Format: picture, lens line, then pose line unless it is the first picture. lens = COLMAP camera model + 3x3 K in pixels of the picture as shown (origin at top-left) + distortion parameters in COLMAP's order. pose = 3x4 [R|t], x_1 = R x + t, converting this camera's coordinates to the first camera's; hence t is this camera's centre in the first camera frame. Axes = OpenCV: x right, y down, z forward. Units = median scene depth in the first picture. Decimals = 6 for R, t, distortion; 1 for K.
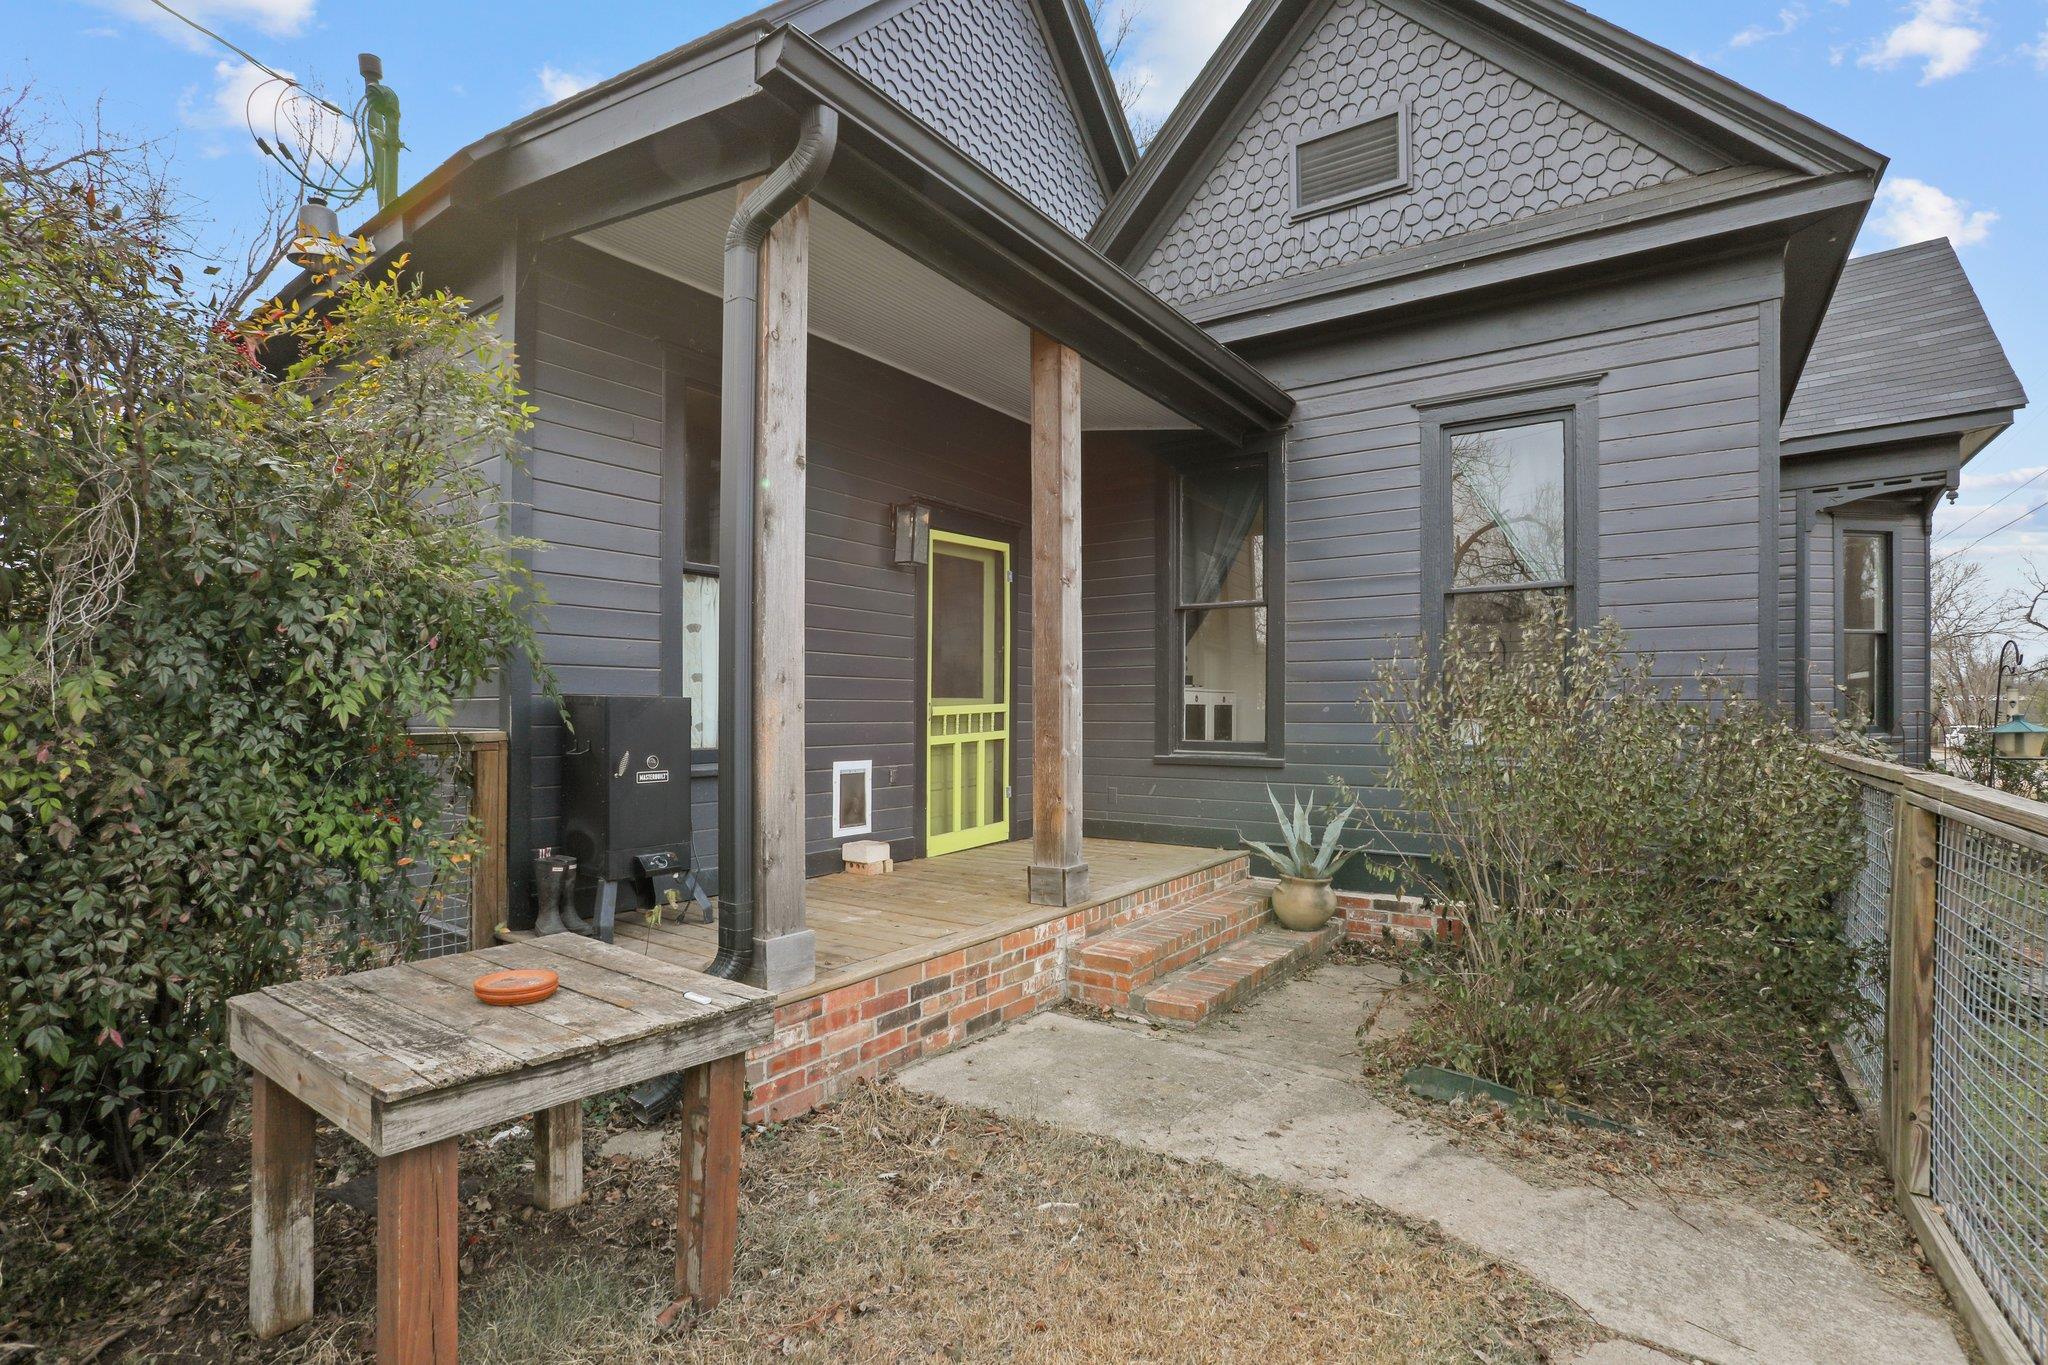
lens RADIAL K [[943.0, 0, 1018.5], [0, 943.0, 691.1], [0, 0, 1]] dist [-0.023699, 0.000145]
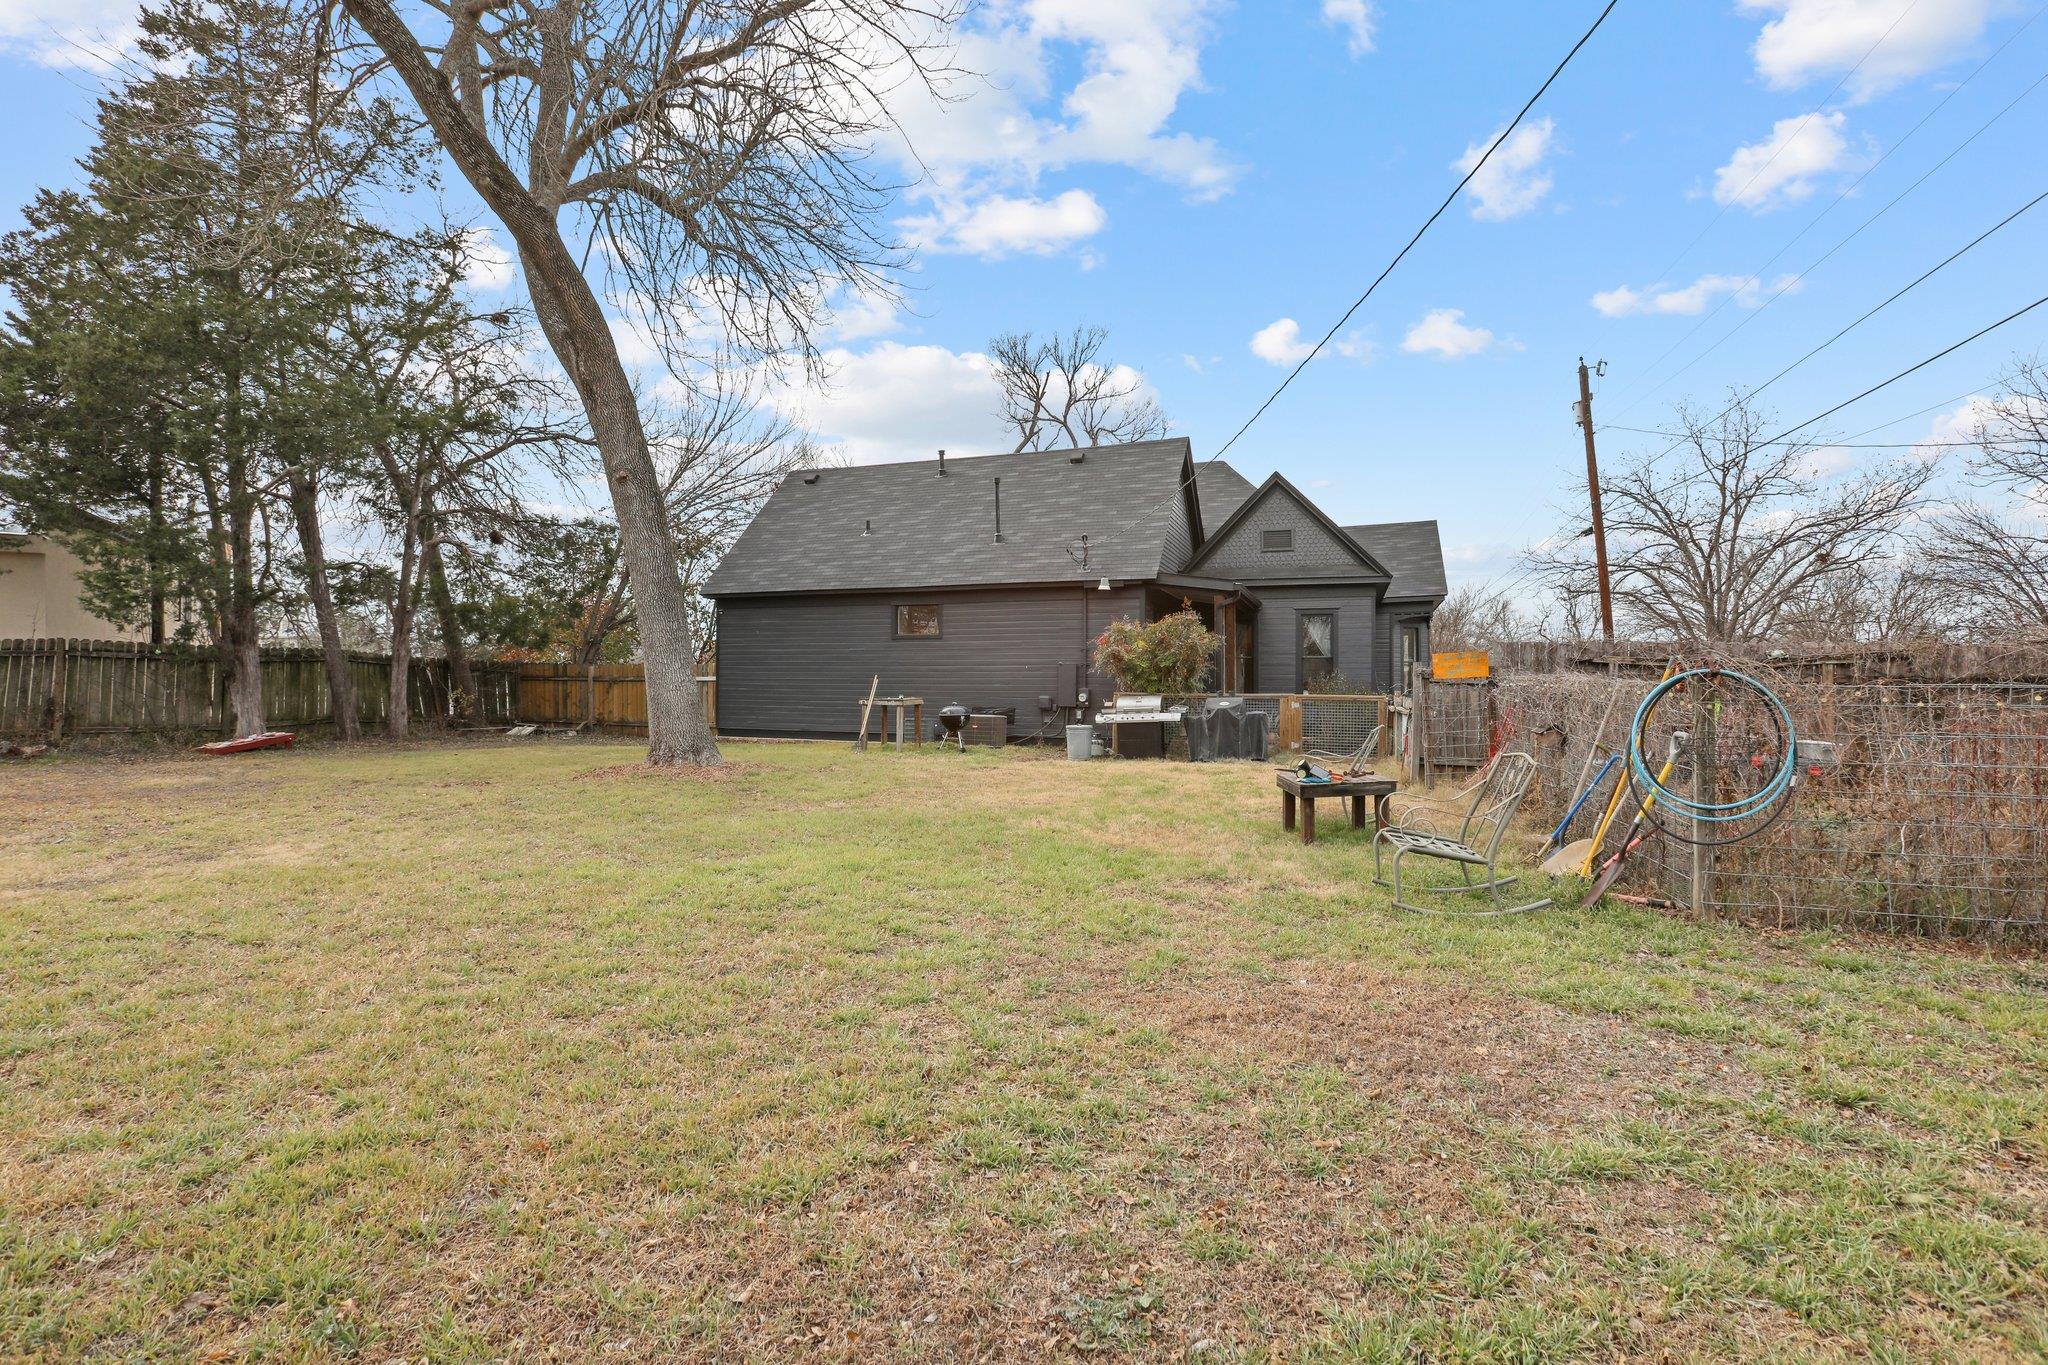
lens RADIAL K [[943.0, 0, 1026.7], [0, 943.0, 684.1], [0, 0, 1]] dist [-0.023699, 0.000145]
pose [[0.960466, 0.004524, 0.278361, -1.608489], [-0.006154, 0.999969, 0.004982, -0.007086], [-0.278330, -0.006498, 0.960464, -2.272509]]
